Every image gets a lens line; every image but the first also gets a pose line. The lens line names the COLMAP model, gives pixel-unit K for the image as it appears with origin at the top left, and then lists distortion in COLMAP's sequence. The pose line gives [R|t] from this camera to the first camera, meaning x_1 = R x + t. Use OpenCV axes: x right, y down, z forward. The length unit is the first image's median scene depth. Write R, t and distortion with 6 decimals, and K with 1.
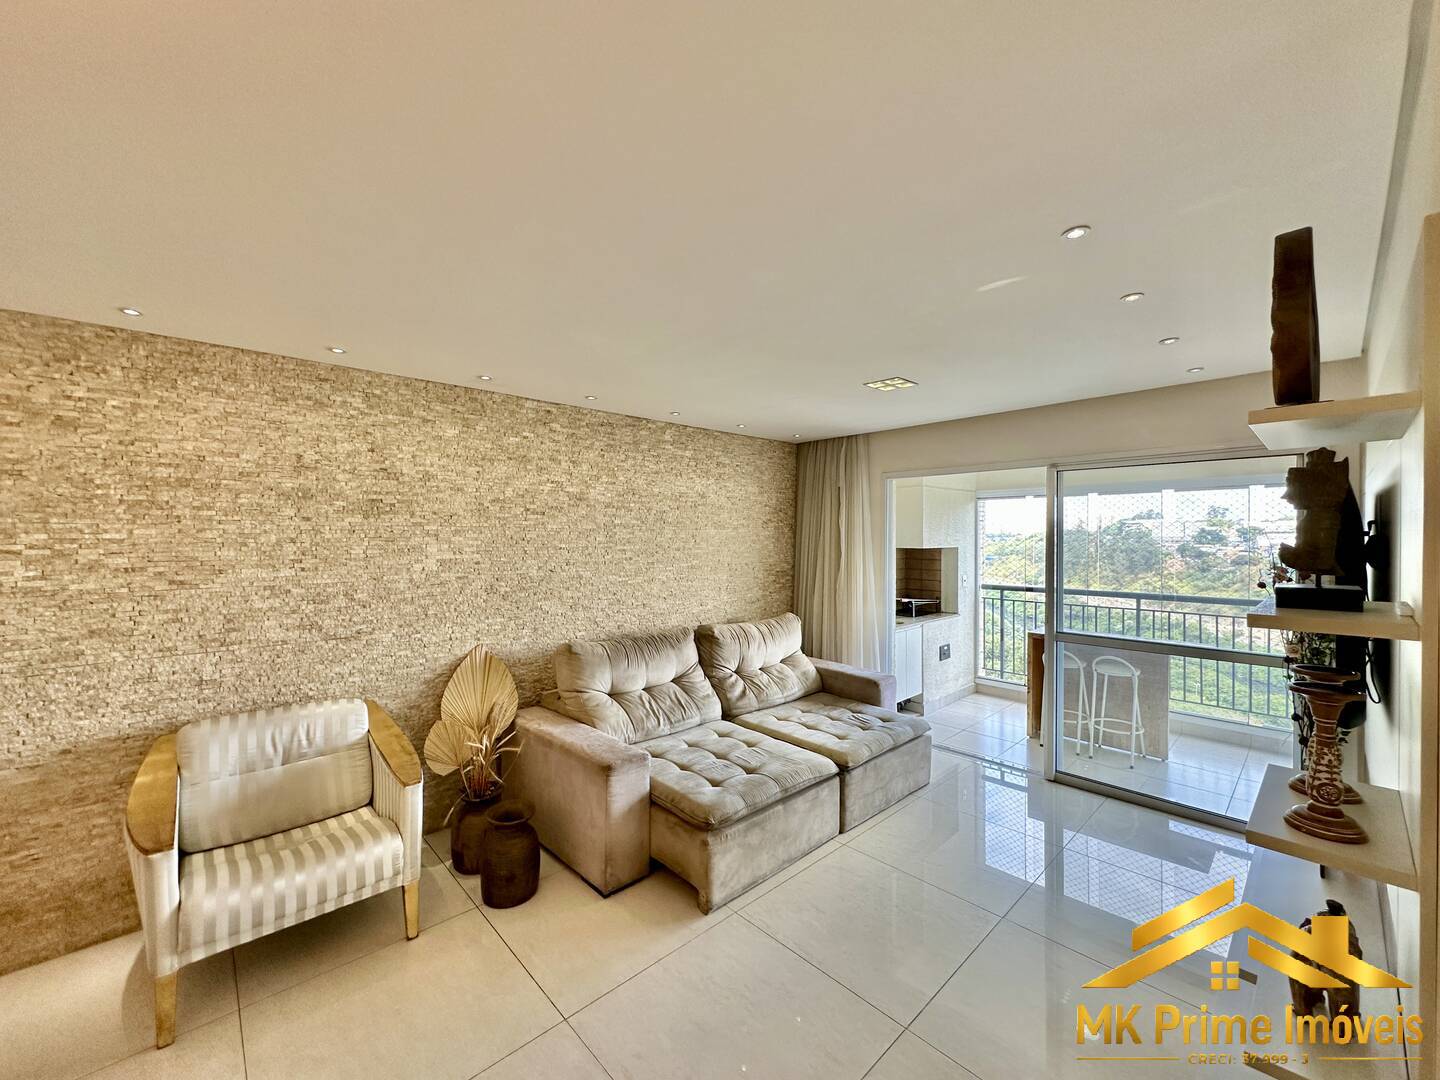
lens RADIAL K [[574.2, 0, 719.3], [0, 574.2, 514.2], [0, 0, 1]] dist [-0.003184, 0.000689]
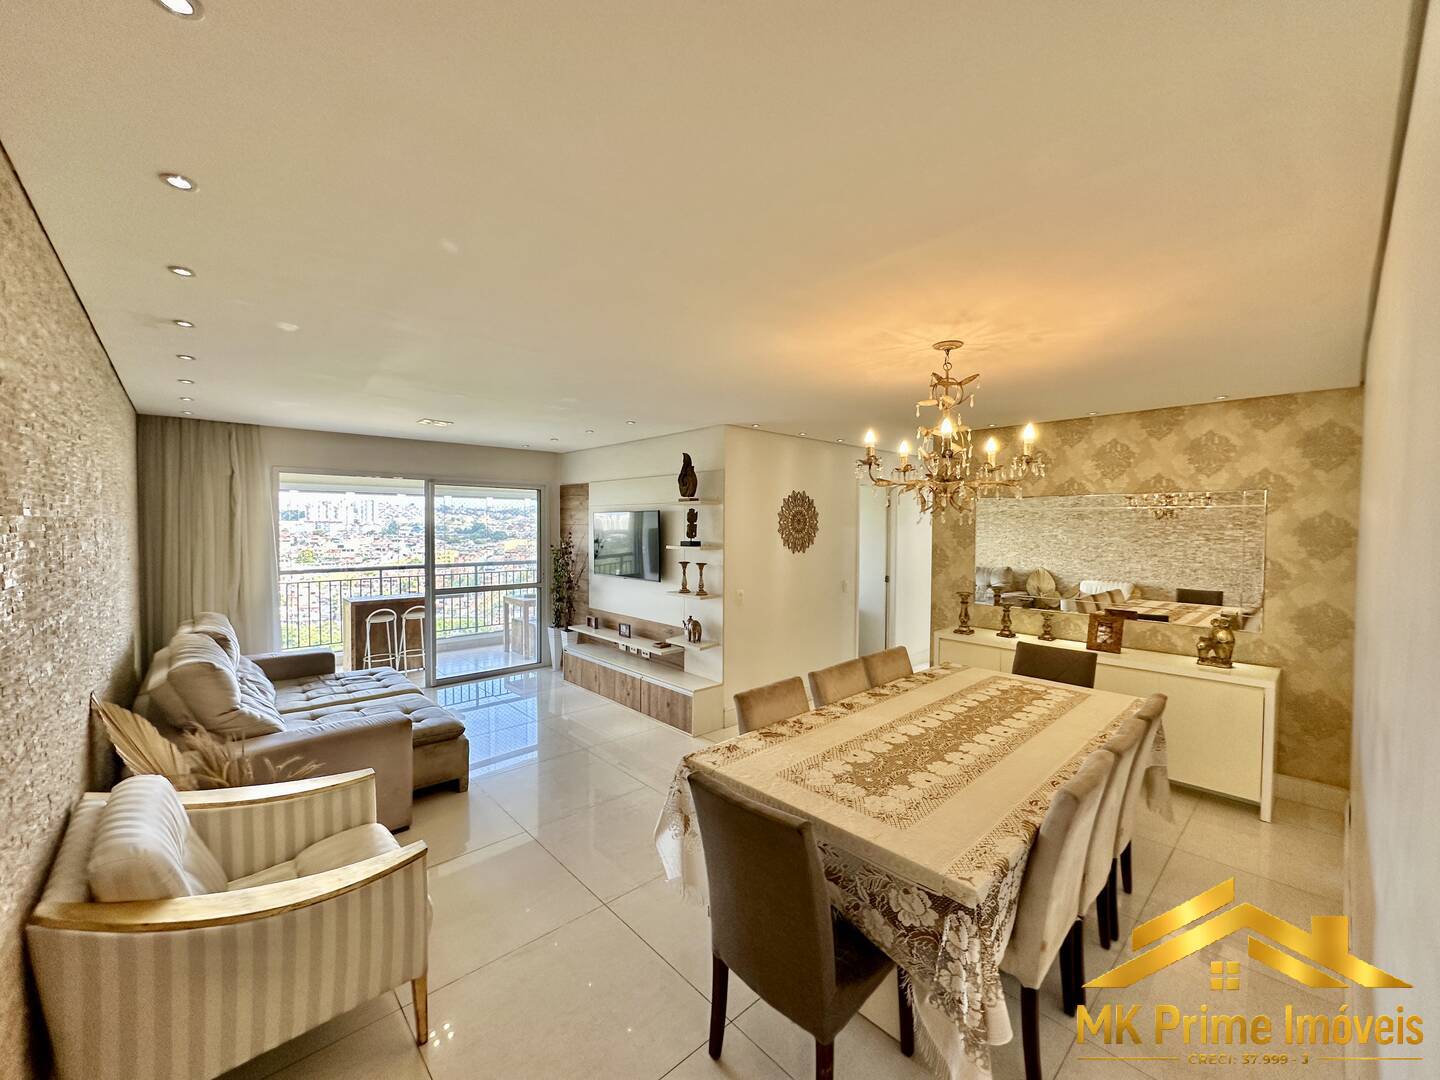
lens RADIAL K [[574.2, 0, 719.2], [0, 574.2, 536.3], [0, 0, 1]] dist [-0.003184, 0.000689]
pose [[0.010921, -0.012719, 0.999859, -0.892697], [-0.048786, 0.998722, 0.013237, -0.003315], [-0.998750, -0.048924, 0.010287, 0.212809]]
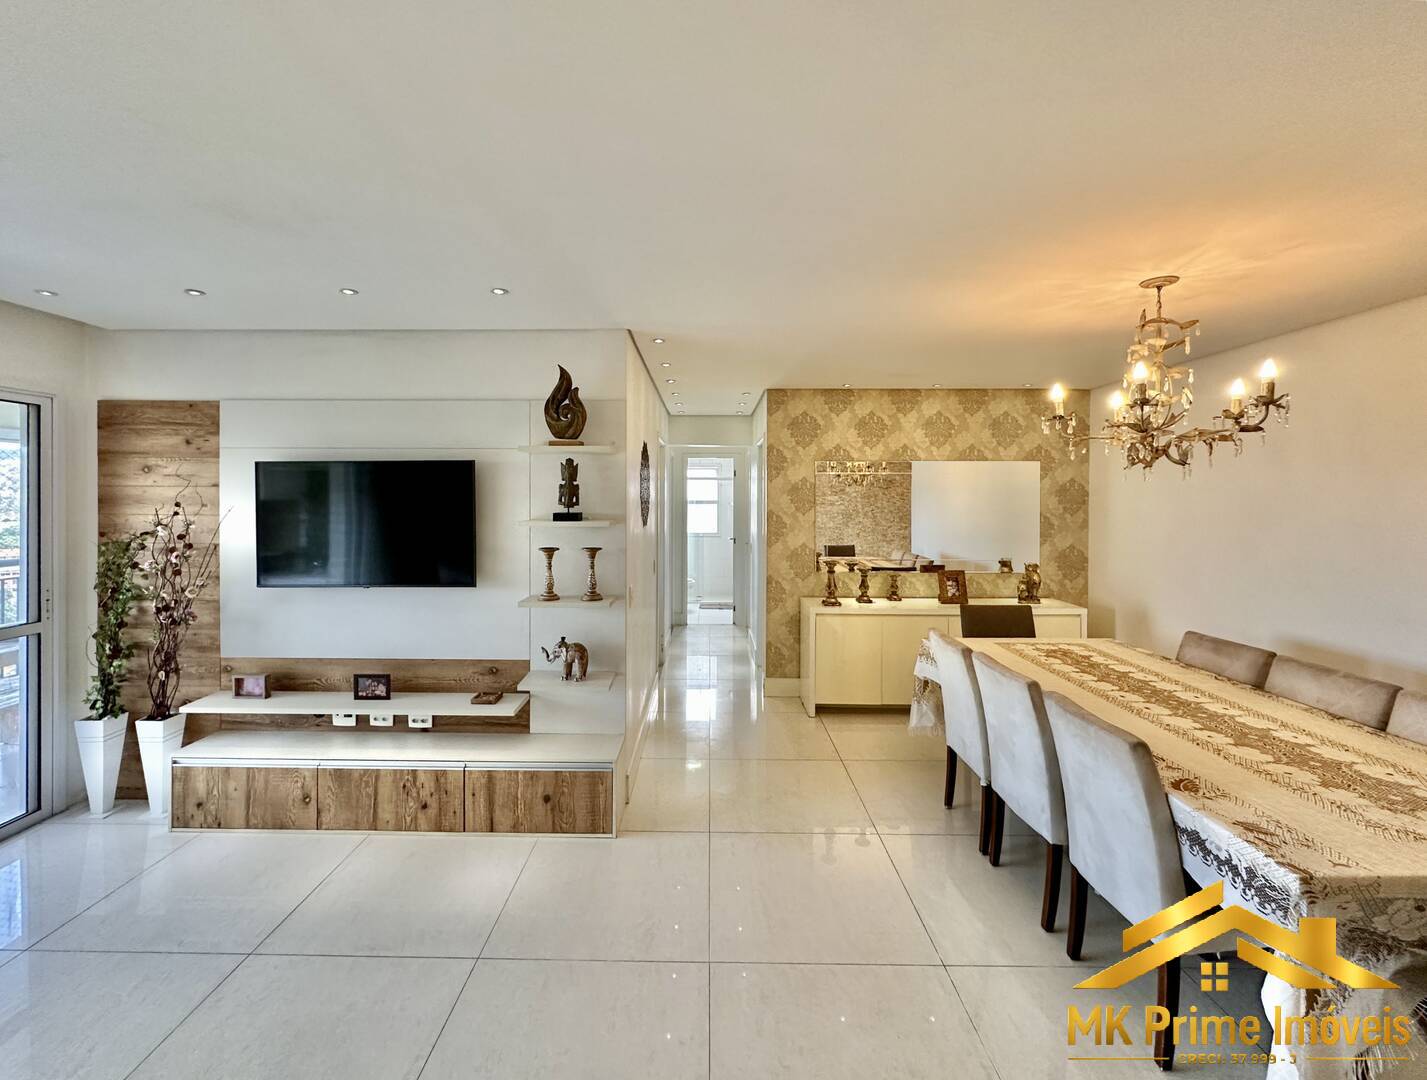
lens RADIAL K [[603.9, 0, 698.6], [0, 603.9, 499.5], [0, 0, 1]] dist [-0.003033, -0.000237]
pose [[-0.717725, 0.003167, 0.696319, -0.341363], [-0.027326, 0.999091, -0.032711, 0.029811], [-0.695790, -0.042505, -0.716986, 0.713930]]
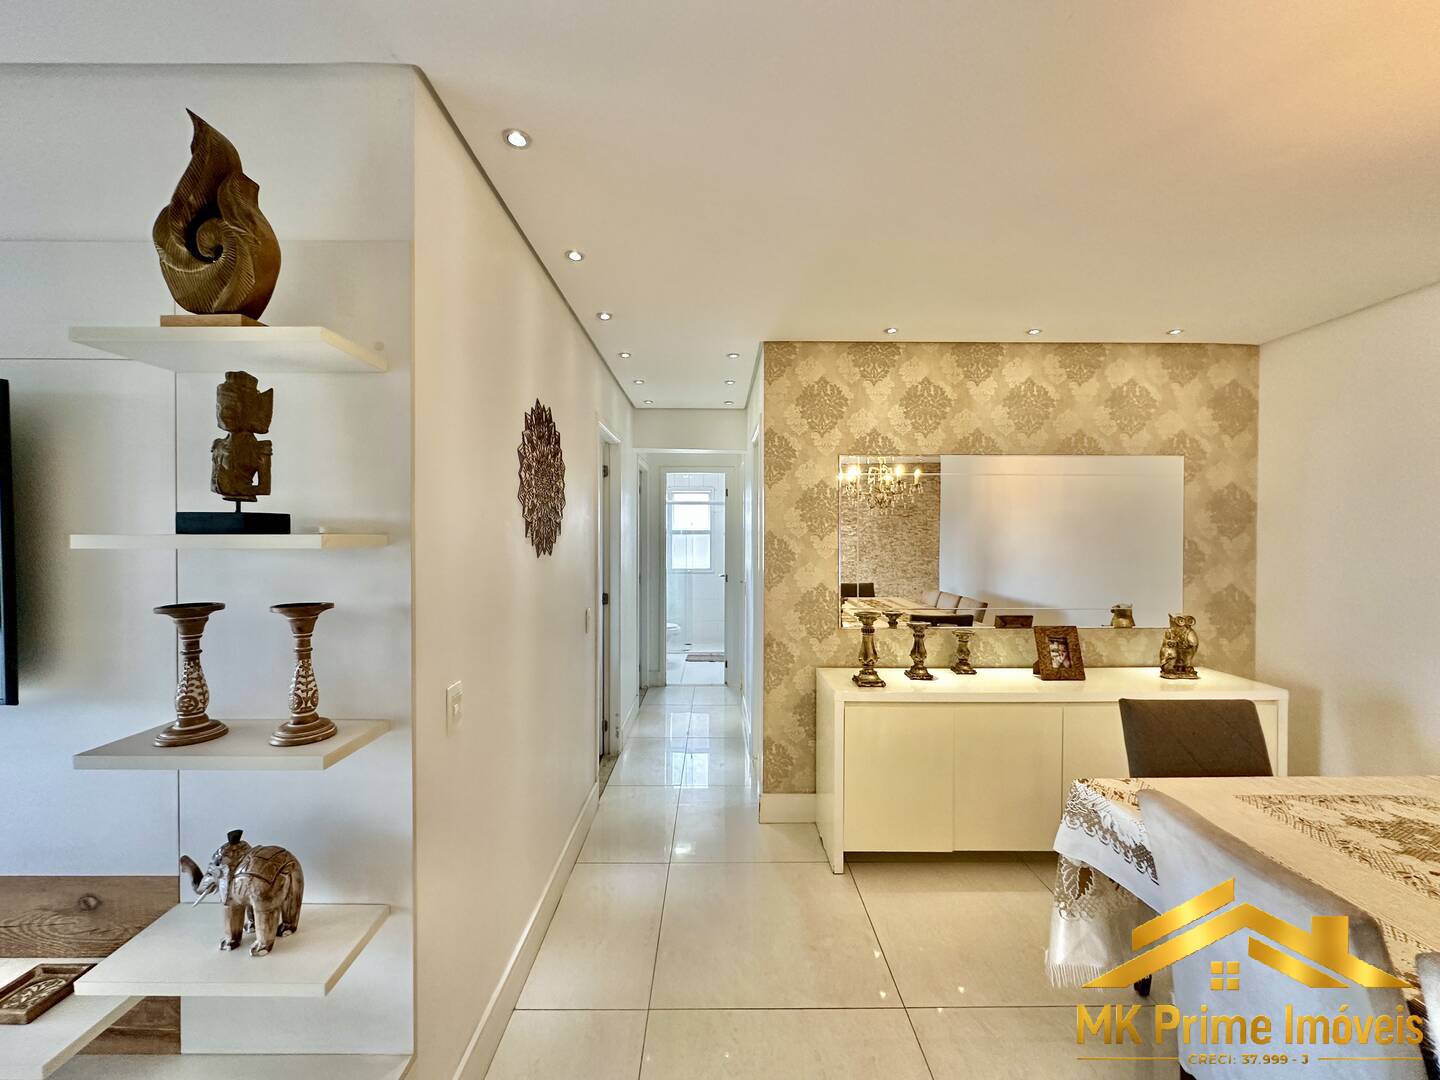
lens RADIAL K [[574.2, 0, 718.7], [0, 574.2, 538.8], [0, 0, 1]] dist [-0.003184, 0.000689]
pose [[-0.733364, 0.003123, 0.679829, -0.054648], [-0.024694, 0.999207, -0.031229, 0.040933], [-0.679387, -0.039690, -0.732706, 0.328086]]
